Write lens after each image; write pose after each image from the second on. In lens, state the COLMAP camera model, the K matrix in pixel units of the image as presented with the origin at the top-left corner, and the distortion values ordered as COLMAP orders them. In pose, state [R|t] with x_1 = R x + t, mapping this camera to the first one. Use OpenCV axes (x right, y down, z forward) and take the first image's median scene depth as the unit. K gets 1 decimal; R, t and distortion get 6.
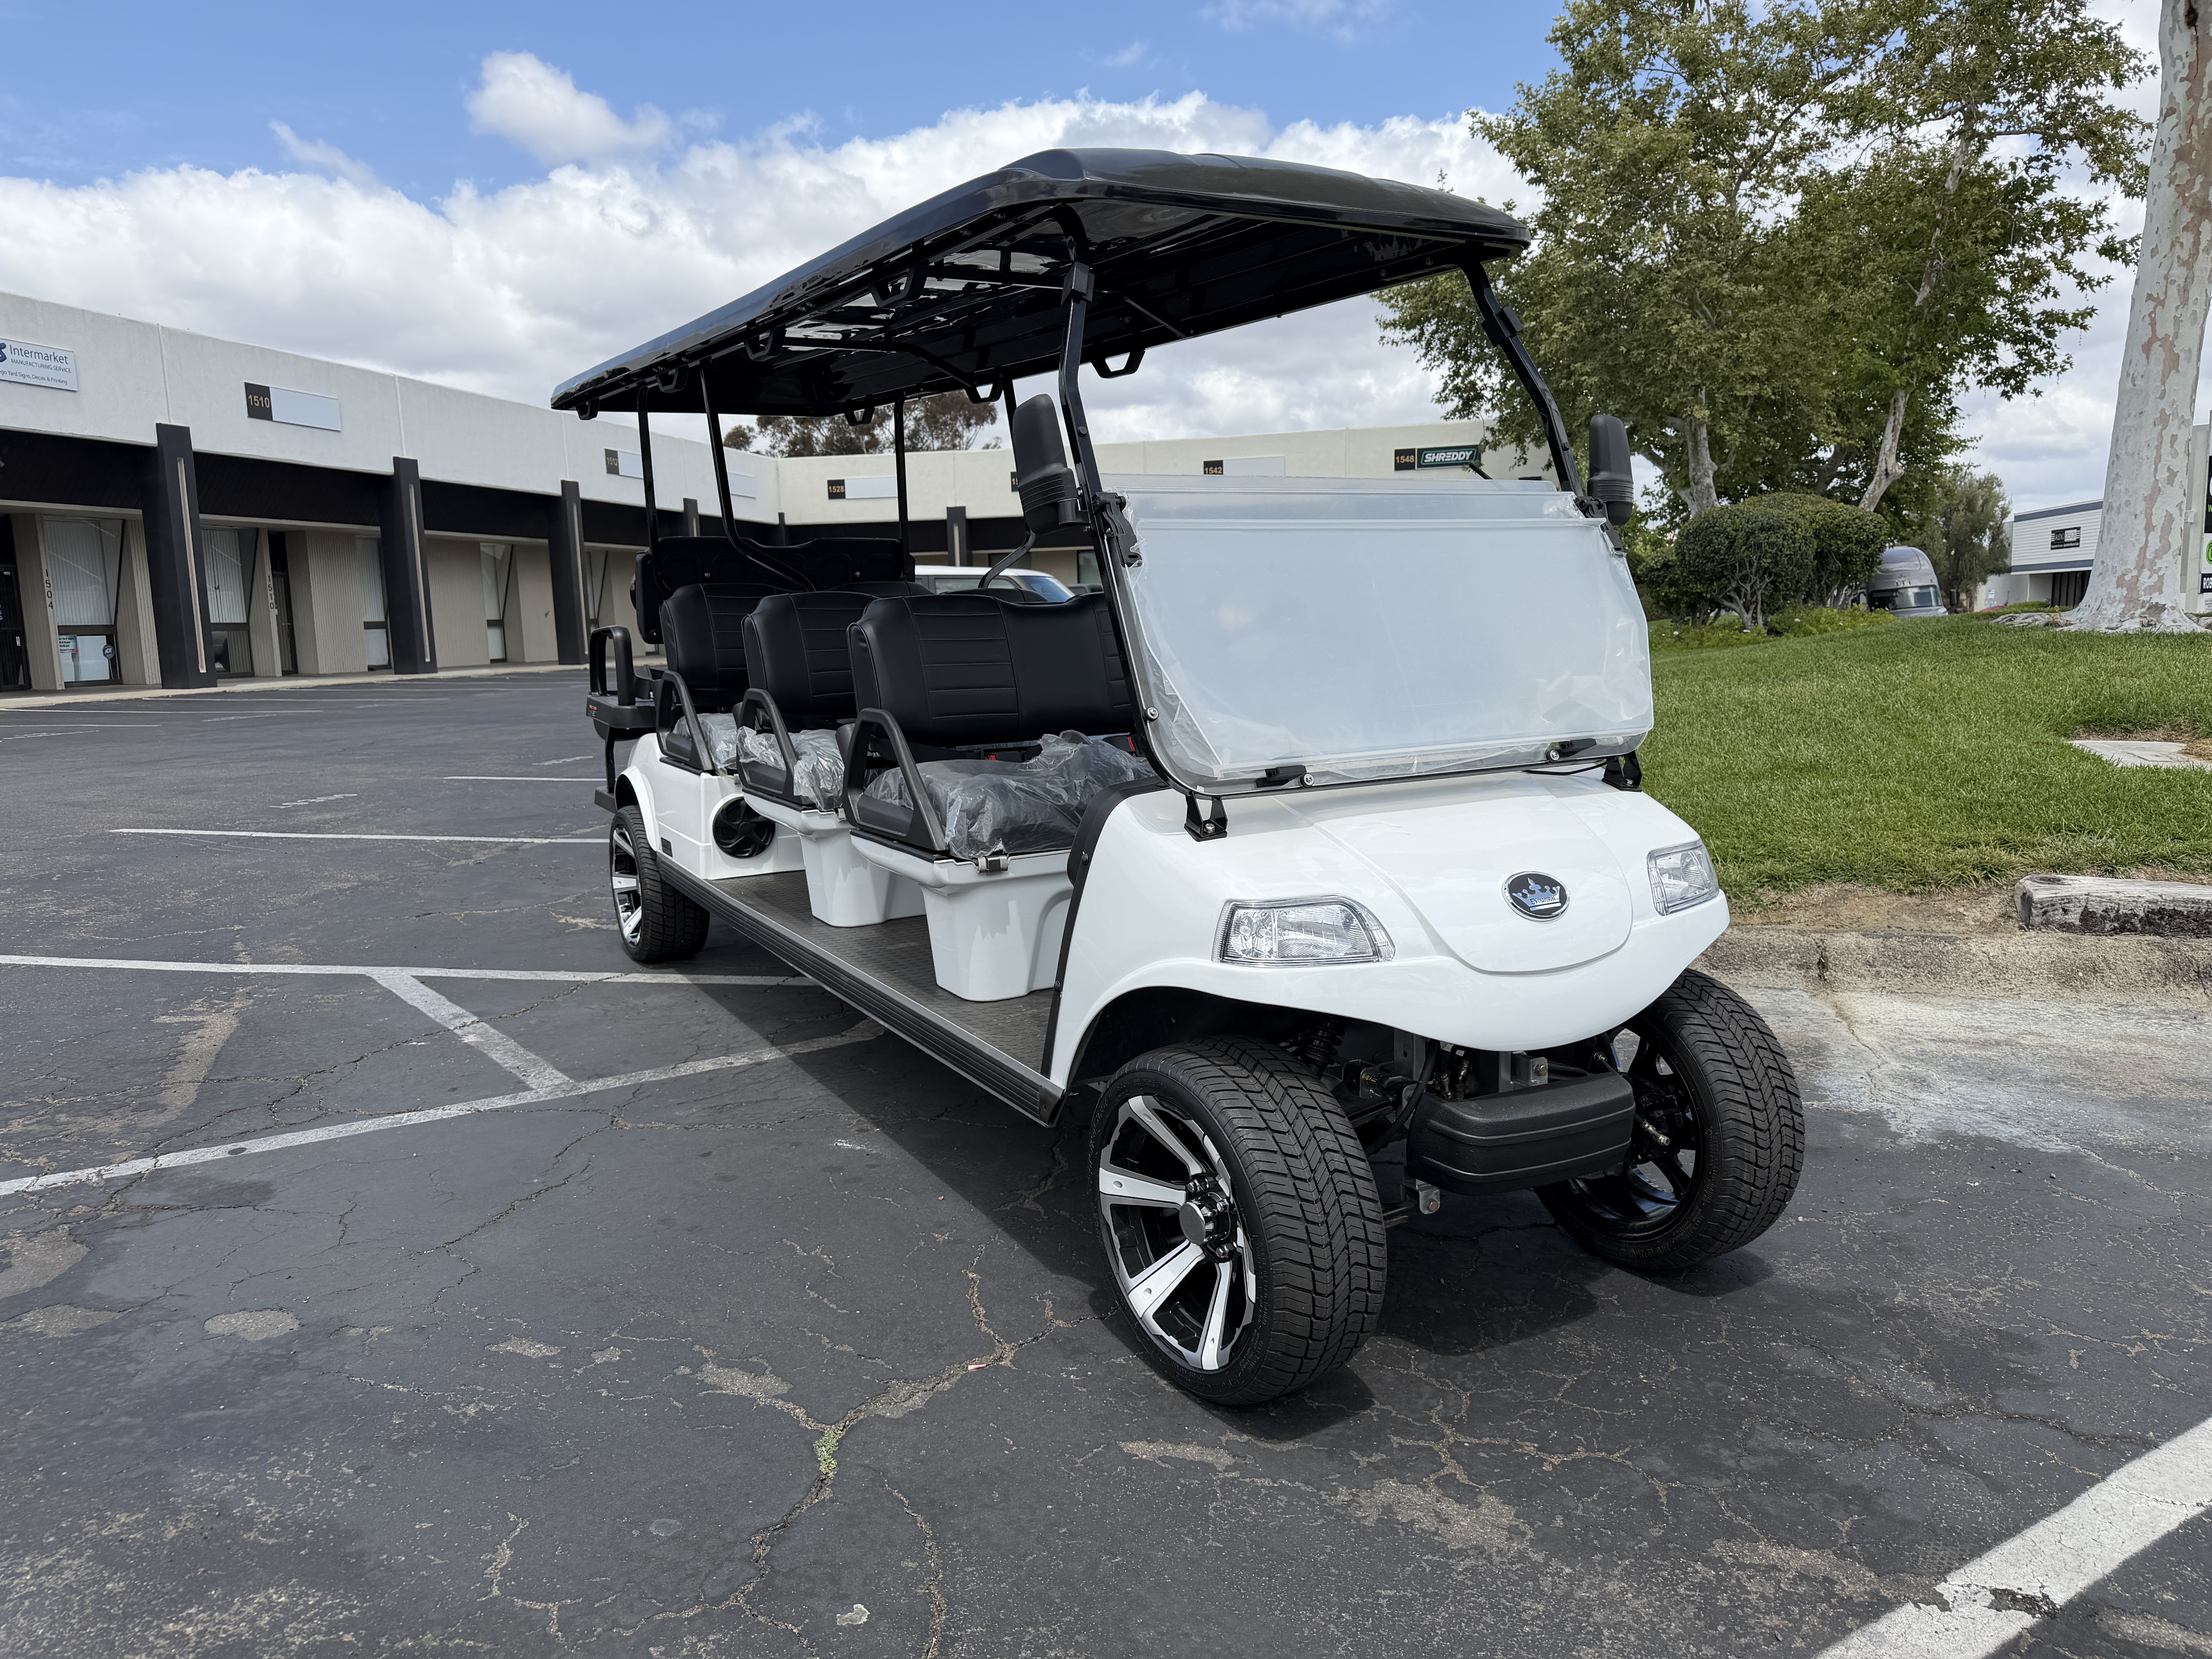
lens RADIAL K [[1545.7, 0, 1101.8], [0, 1545.7, 835.3], [0, 0, 1]] dist [0.051446, -0.067720]
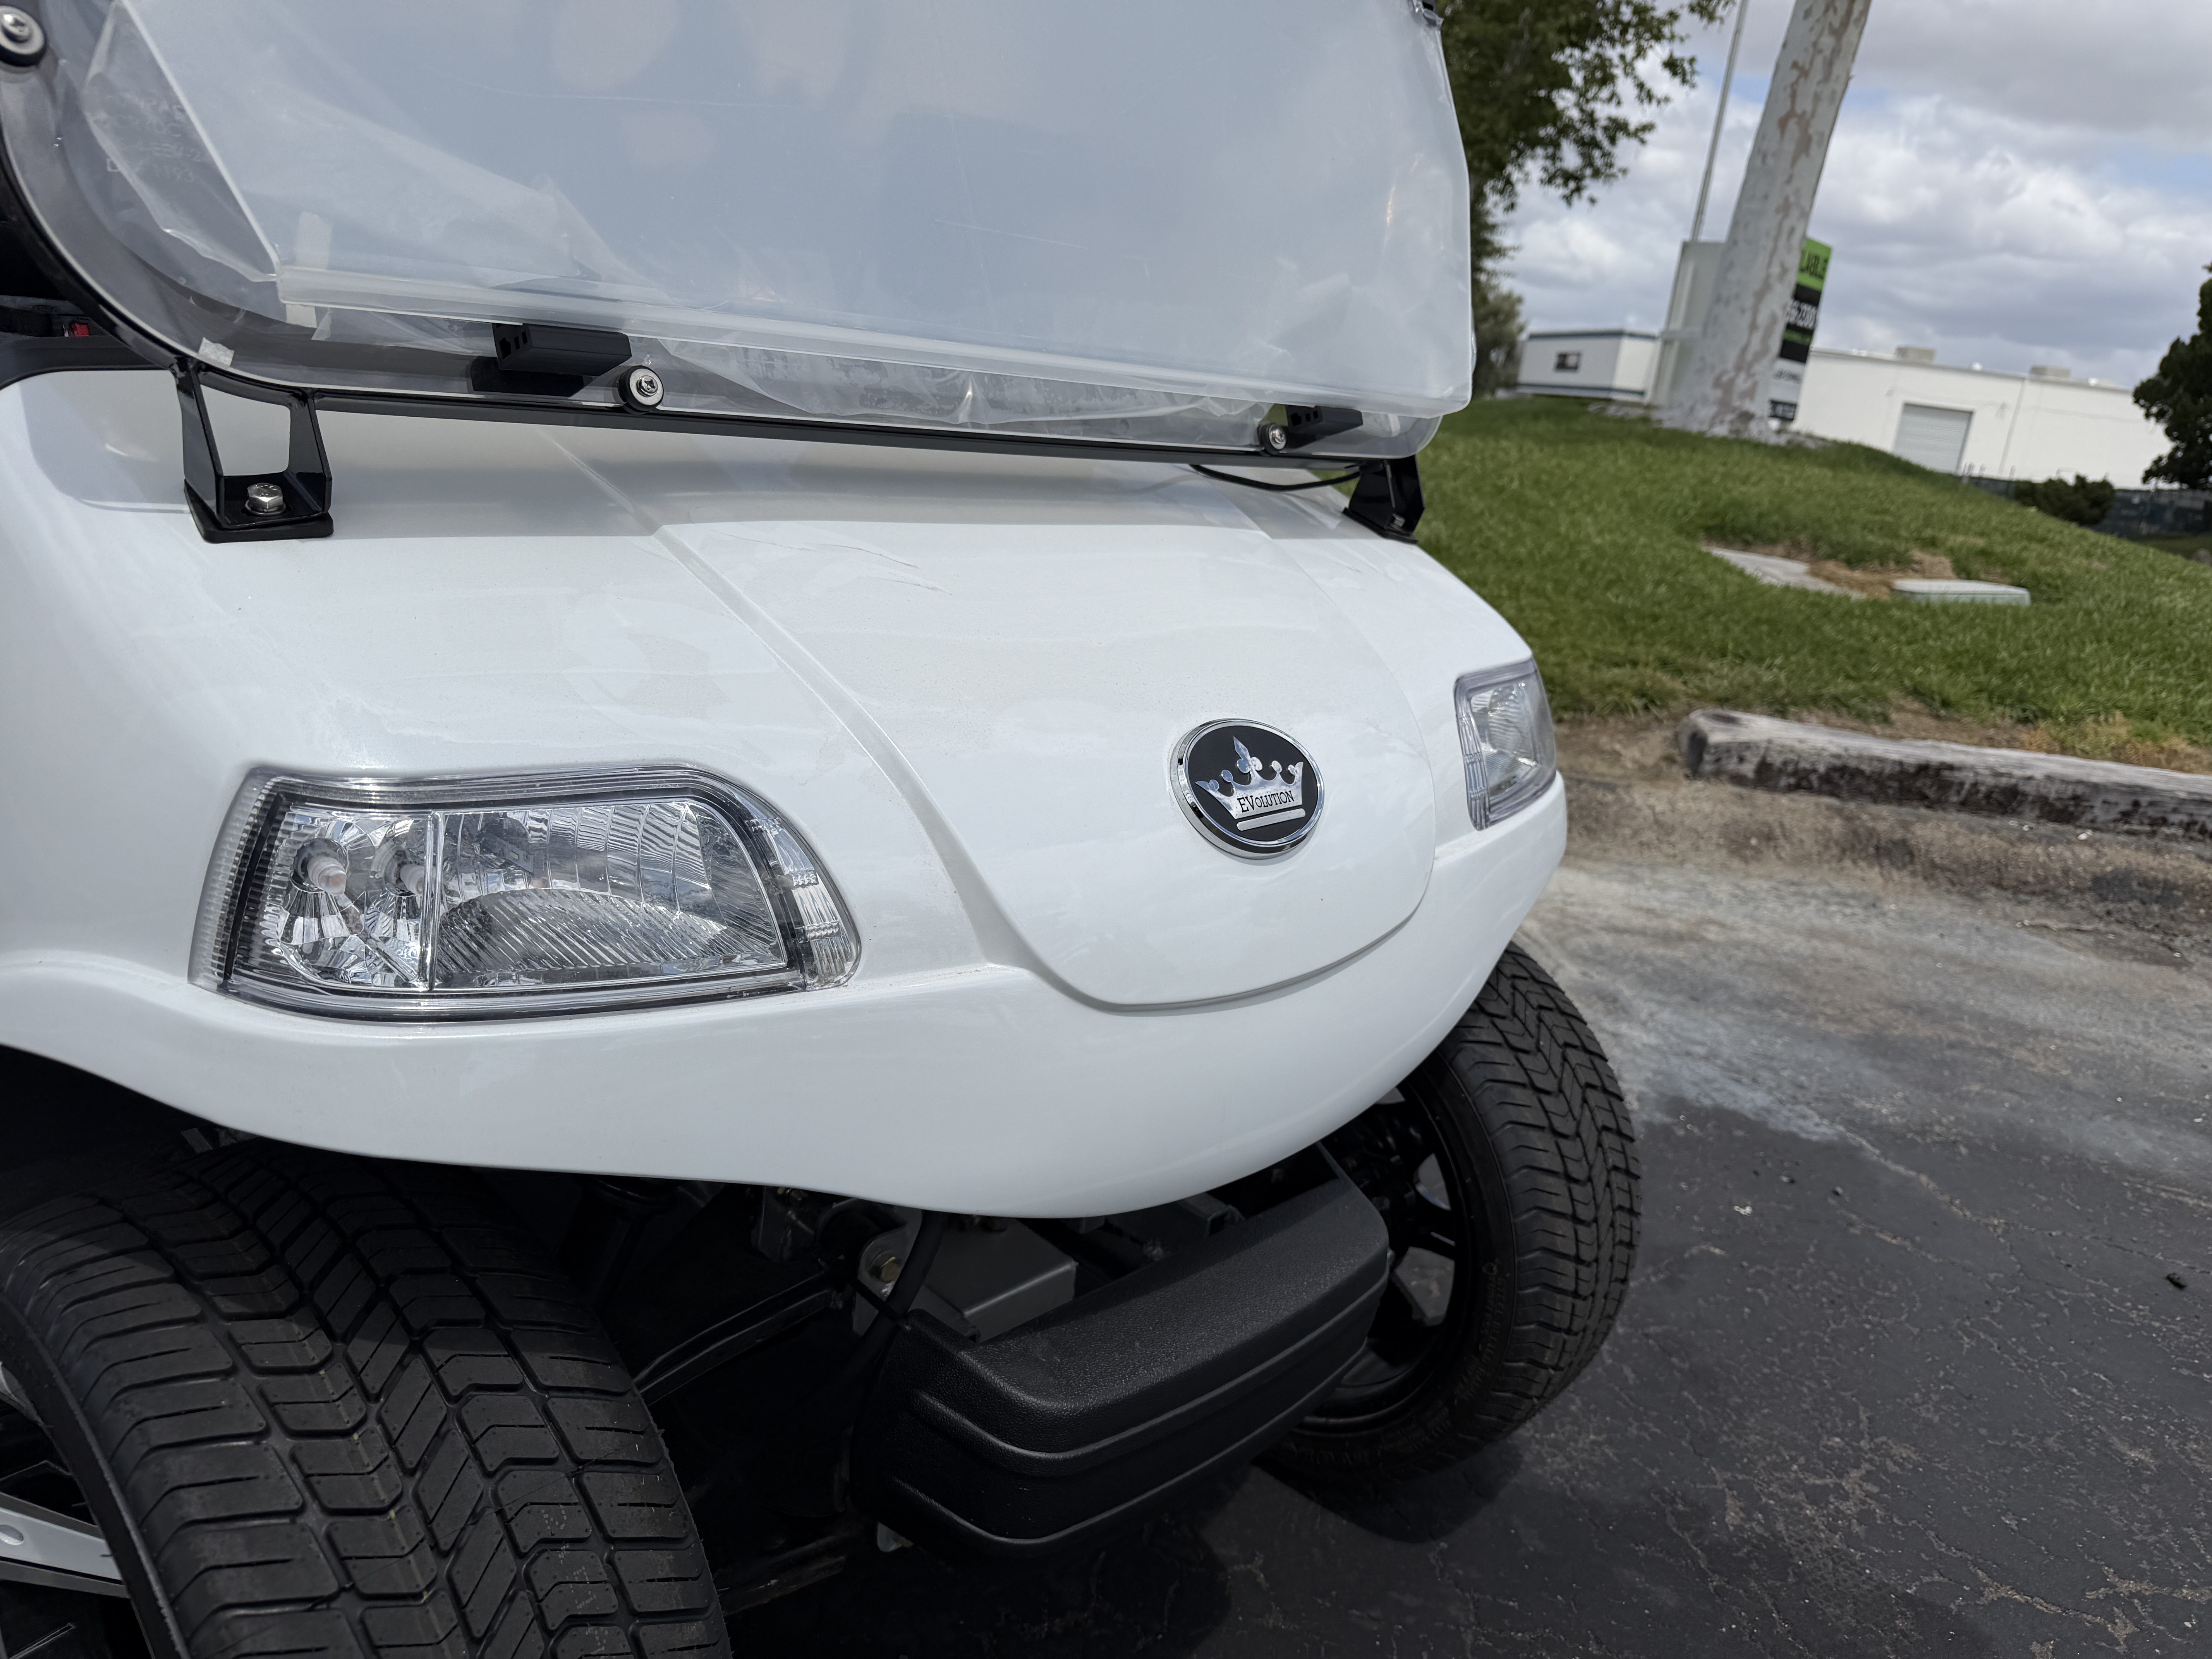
lens RADIAL K [[1571.9, 0, 1106.0], [0, 1571.9, 829.5], [0, 0, 1]] dist [0.022075, -0.030597]
pose [[0.951711, 0.052166, 0.302532, 0.067906], [-0.100389, 0.984163, 0.146103, -0.001531], [-0.290119, -0.169419, 0.941875, 0.334874]]
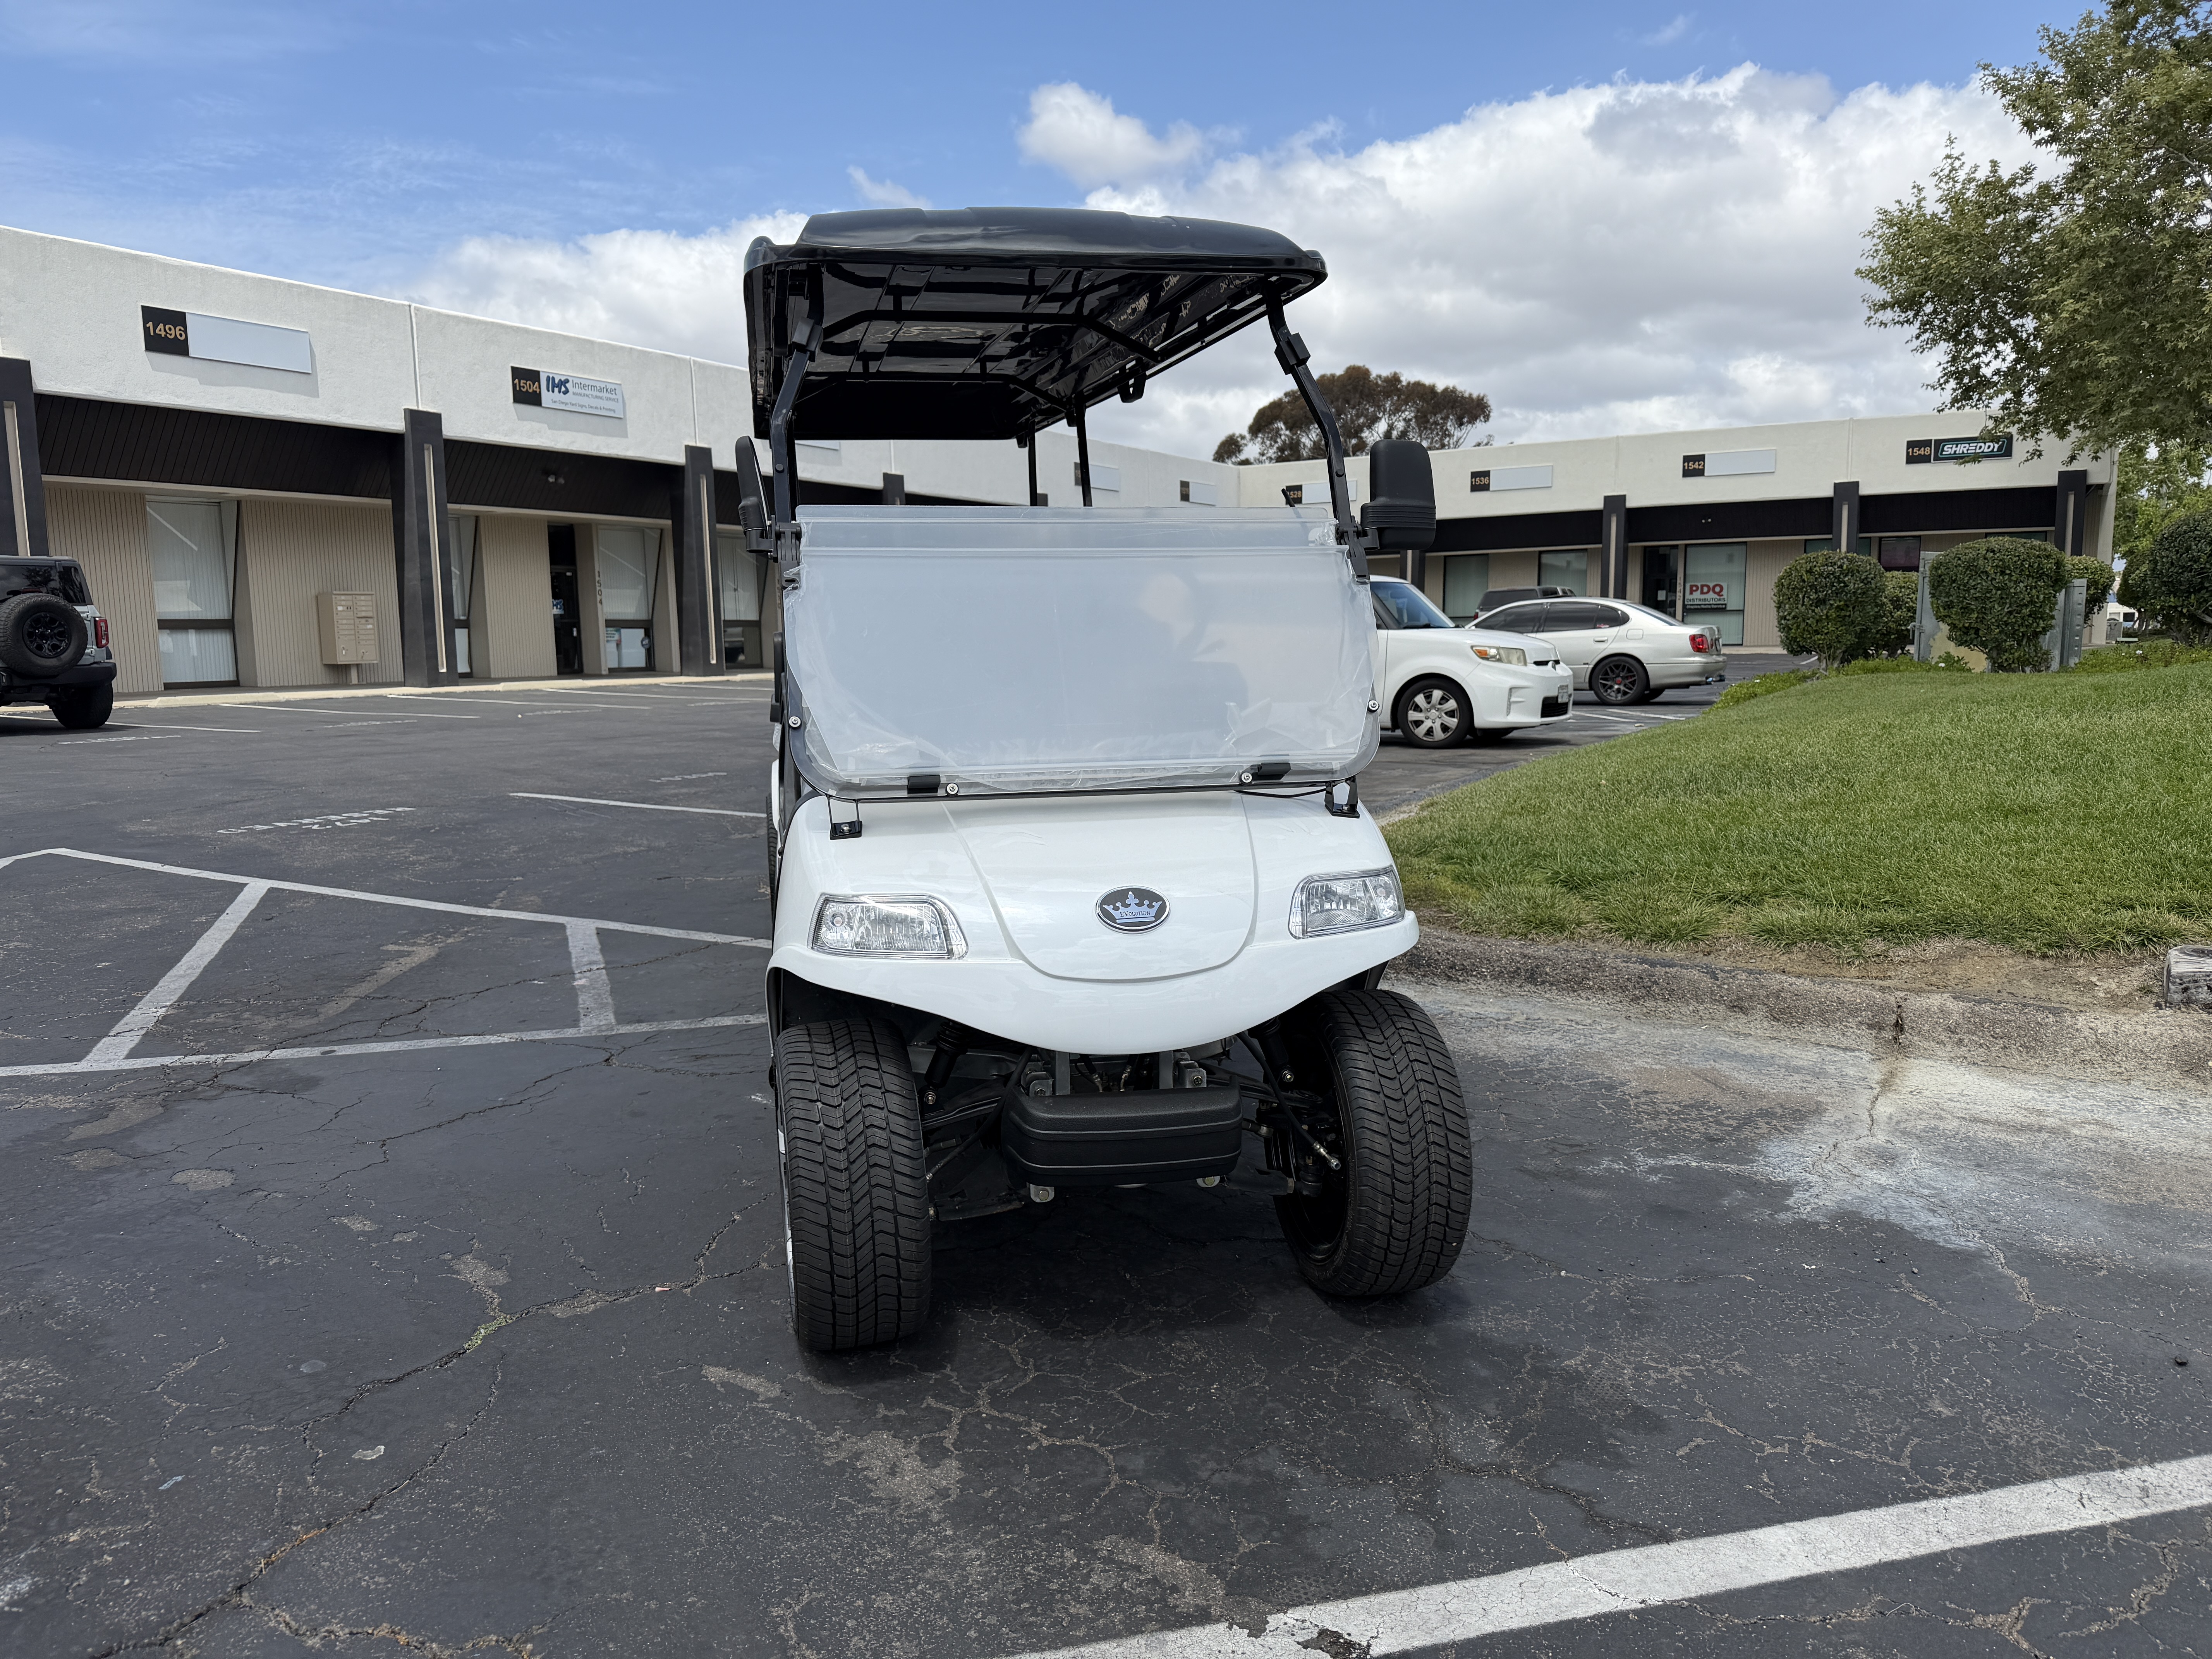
lens RADIAL K [[1541.1, 0, 1094.7], [0, 1541.1, 824.8], [0, 0, 1]] dist [0.051353, -0.069016]
pose [[0.953028, 0.052306, -0.298333, 0.288358], [-0.054586, 0.998509, 0.000688, -0.008986], [0.297924, 0.015629, 0.954462, 0.000141]]
